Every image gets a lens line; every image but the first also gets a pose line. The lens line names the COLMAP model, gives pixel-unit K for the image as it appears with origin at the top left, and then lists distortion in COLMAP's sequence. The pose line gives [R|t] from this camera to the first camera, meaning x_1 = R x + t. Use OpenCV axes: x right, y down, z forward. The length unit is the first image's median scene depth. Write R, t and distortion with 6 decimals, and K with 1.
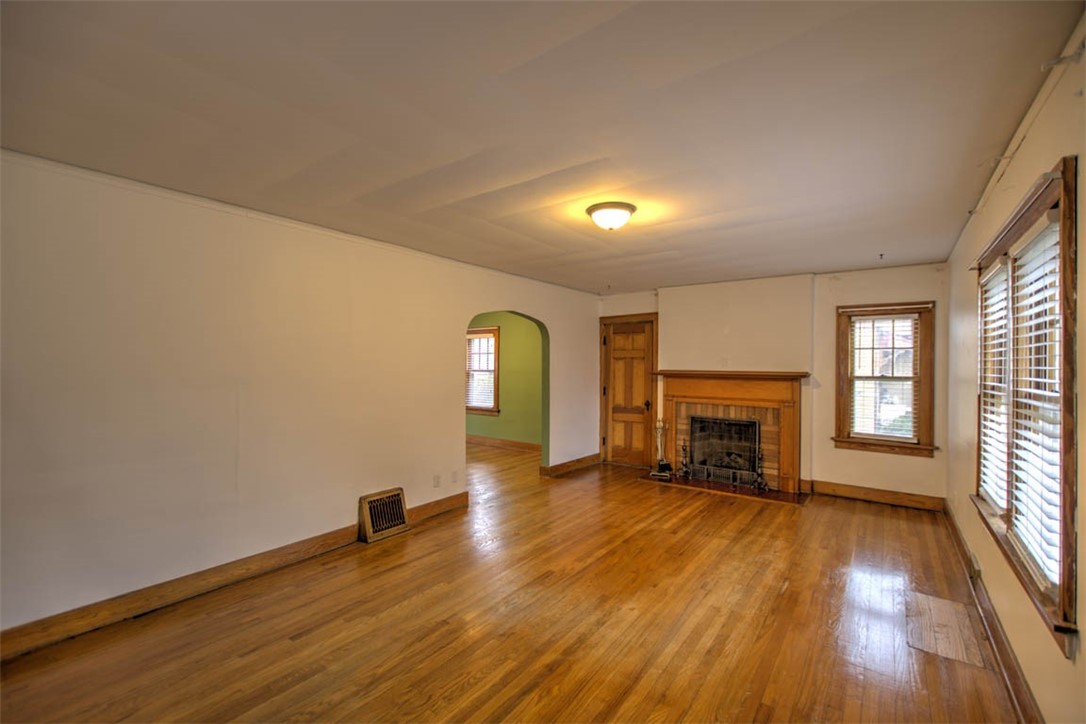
lens RADIAL K [[467.1, 0, 542.4], [0, 467.1, 363.6], [0, 0, 1]] dist [0.000138, -0.000360]
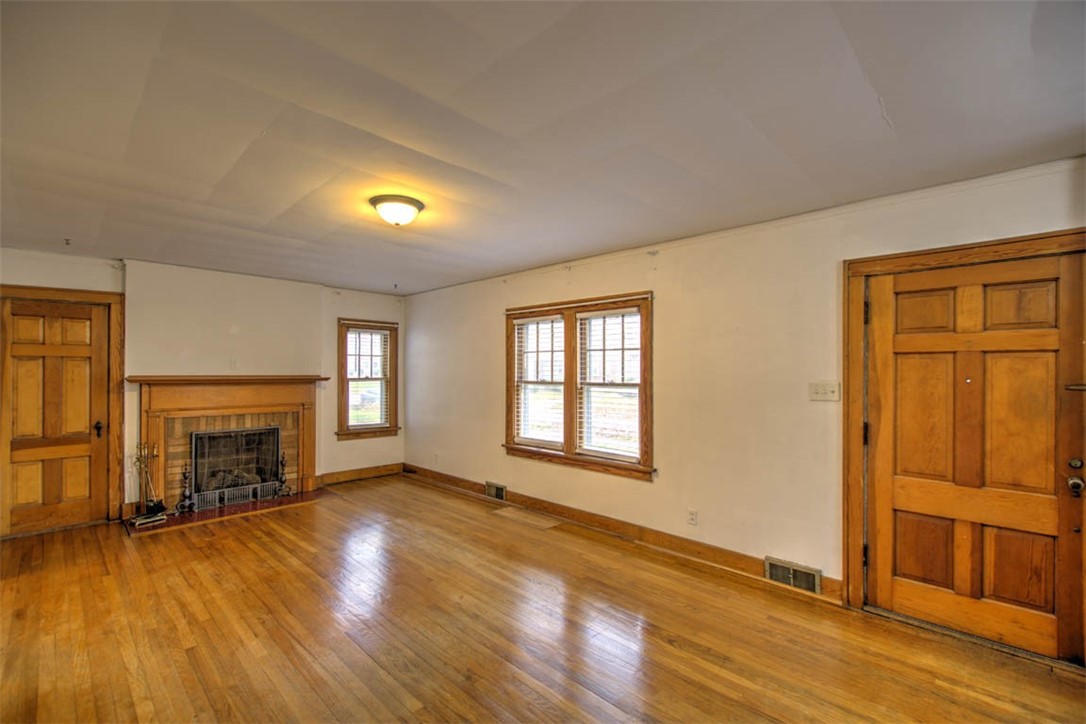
lens RADIAL K [[467.1, 0, 542.2], [0, 467.1, 368.0], [0, 0, 1]] dist [0.000138, -0.000360]
pose [[0.141002, 0.000276, 0.990009, -0.431652], [-0.004964, 0.999988, 0.000428, -0.001937], [-0.989997, -0.004975, 0.141001, 0.340555]]
